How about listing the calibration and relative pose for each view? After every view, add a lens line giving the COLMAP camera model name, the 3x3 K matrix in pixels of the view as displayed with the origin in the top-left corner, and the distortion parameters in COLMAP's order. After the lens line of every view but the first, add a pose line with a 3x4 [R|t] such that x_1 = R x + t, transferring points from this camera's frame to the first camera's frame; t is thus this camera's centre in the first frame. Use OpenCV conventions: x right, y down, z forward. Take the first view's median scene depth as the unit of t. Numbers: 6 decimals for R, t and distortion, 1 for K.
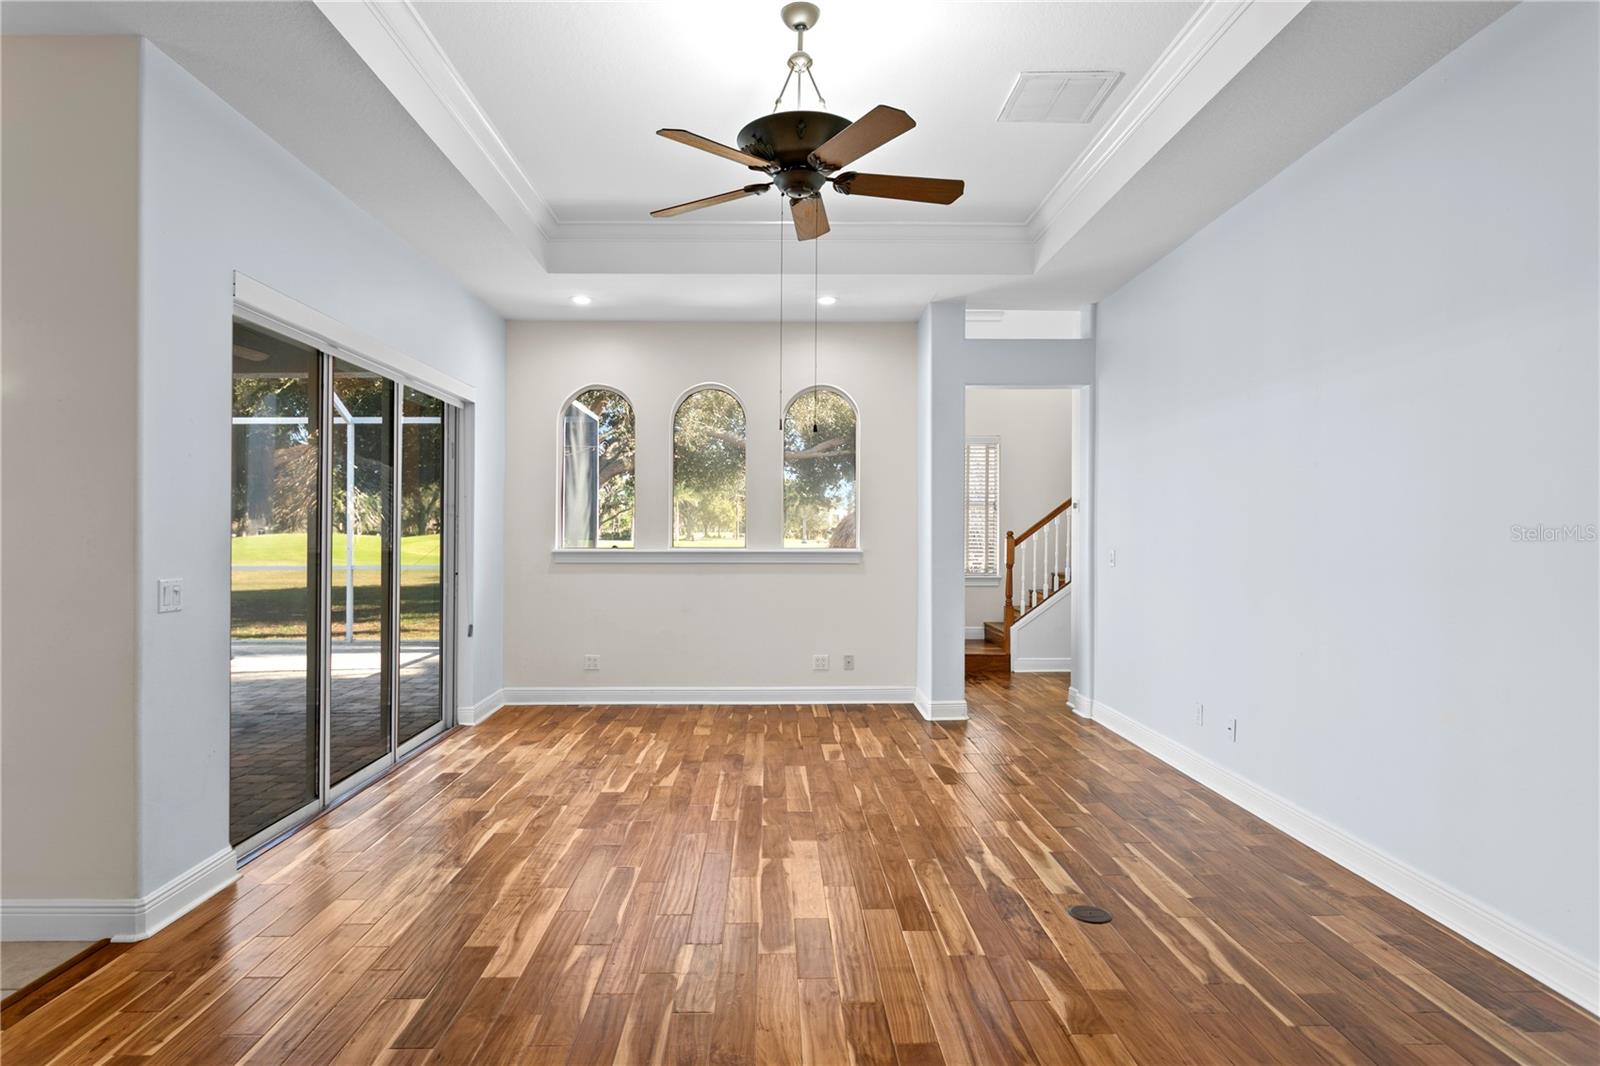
lens RADIAL K [[849.4, 0, 784.1], [0, 849.4, 531.5], [0, 0, 1]] dist [-0.007274, 0.003451]
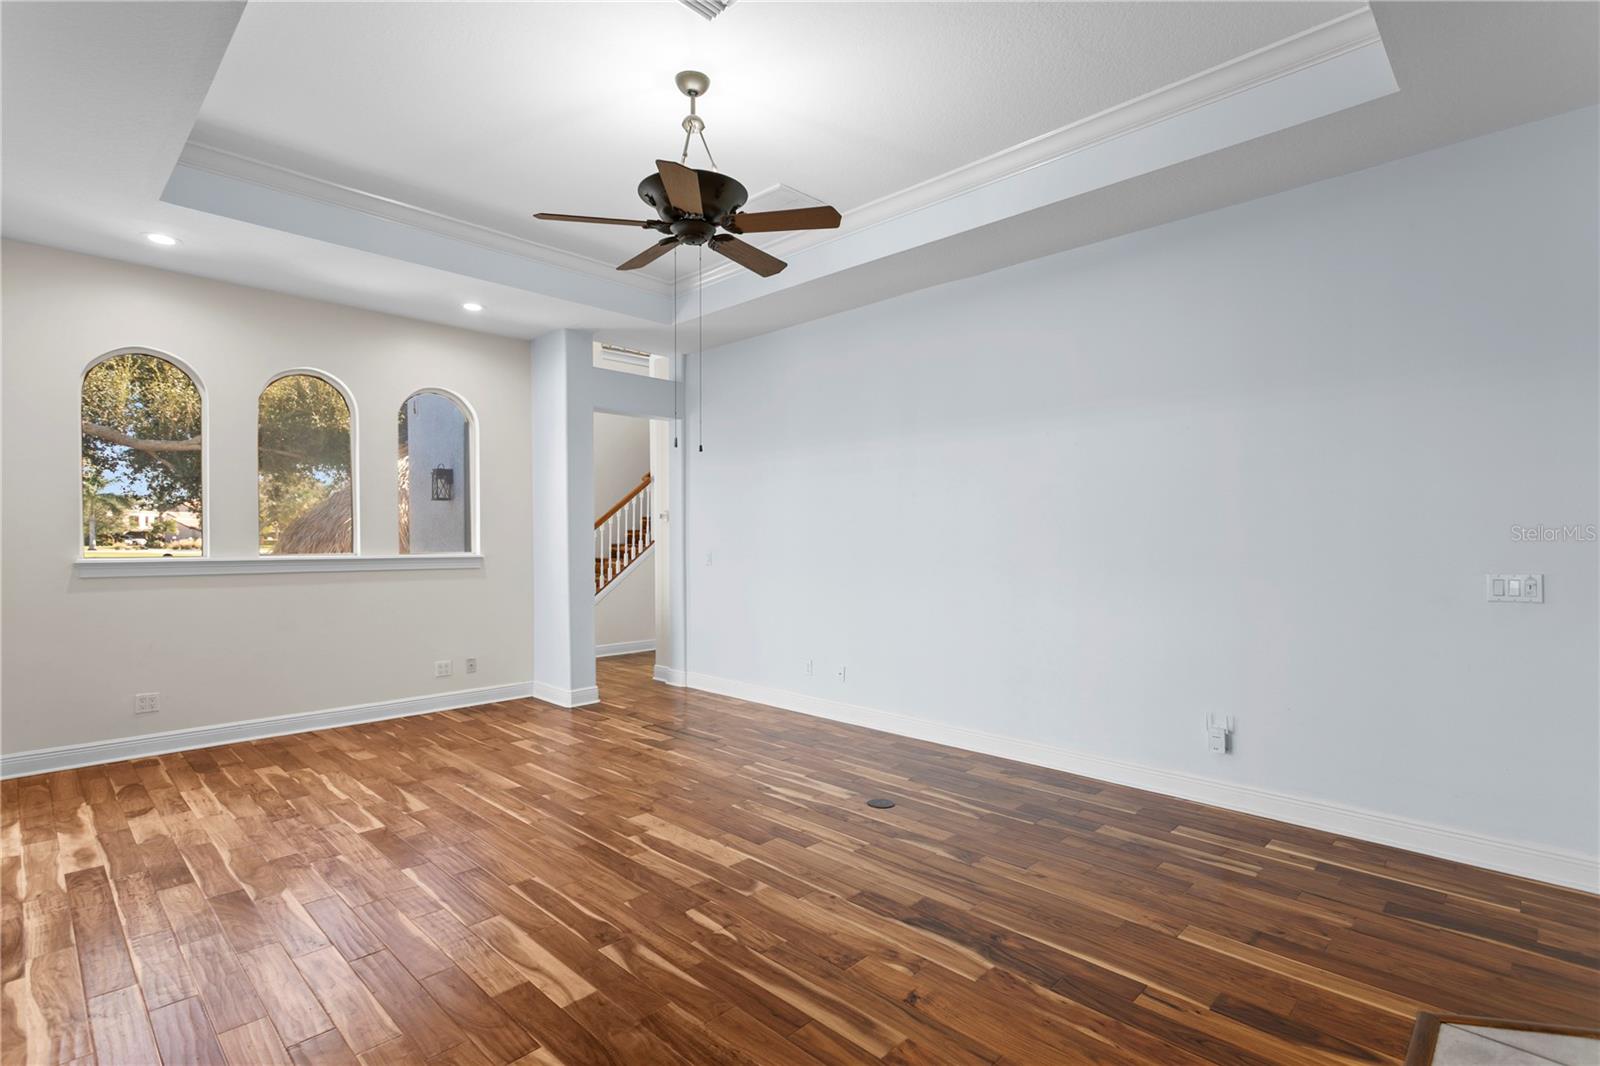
lens RADIAL K [[763.6, 0, 781.8], [0, 763.6, 553.5], [0, 0, 1]] dist [-0.000678, 0.003527]
pose [[0.718096, -0.013595, 0.695811, -0.526698], [-0.002544, 0.999751, 0.022159, -0.002935], [-0.695939, -0.017682, 0.717883, 0.150206]]
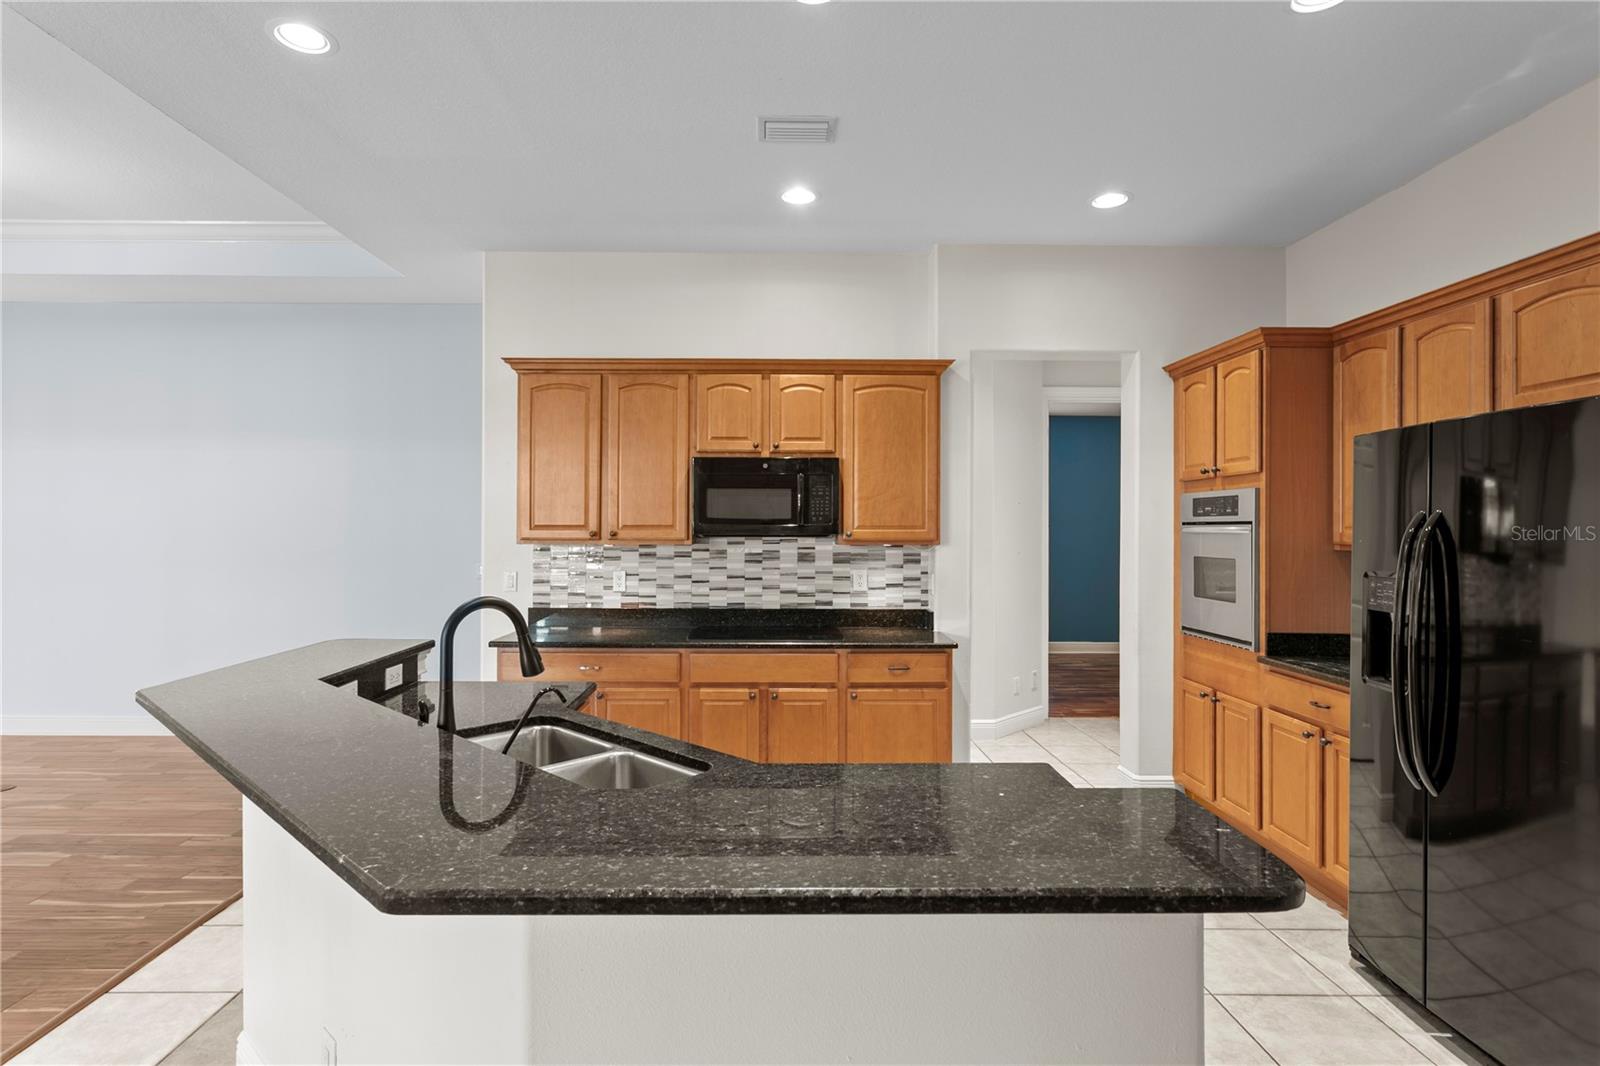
lens RADIAL K [[834.0, 0, 783.5], [0, 834.0, 524.5], [0, 0, 1]] dist [0.000667, 0.001225]
pose [[0.003902, 0.006776, 0.999969, -0.919116], [-0.005294, 0.999963, -0.006755, -0.027732], [-0.999978, -0.005267, 0.003938, -0.336034]]
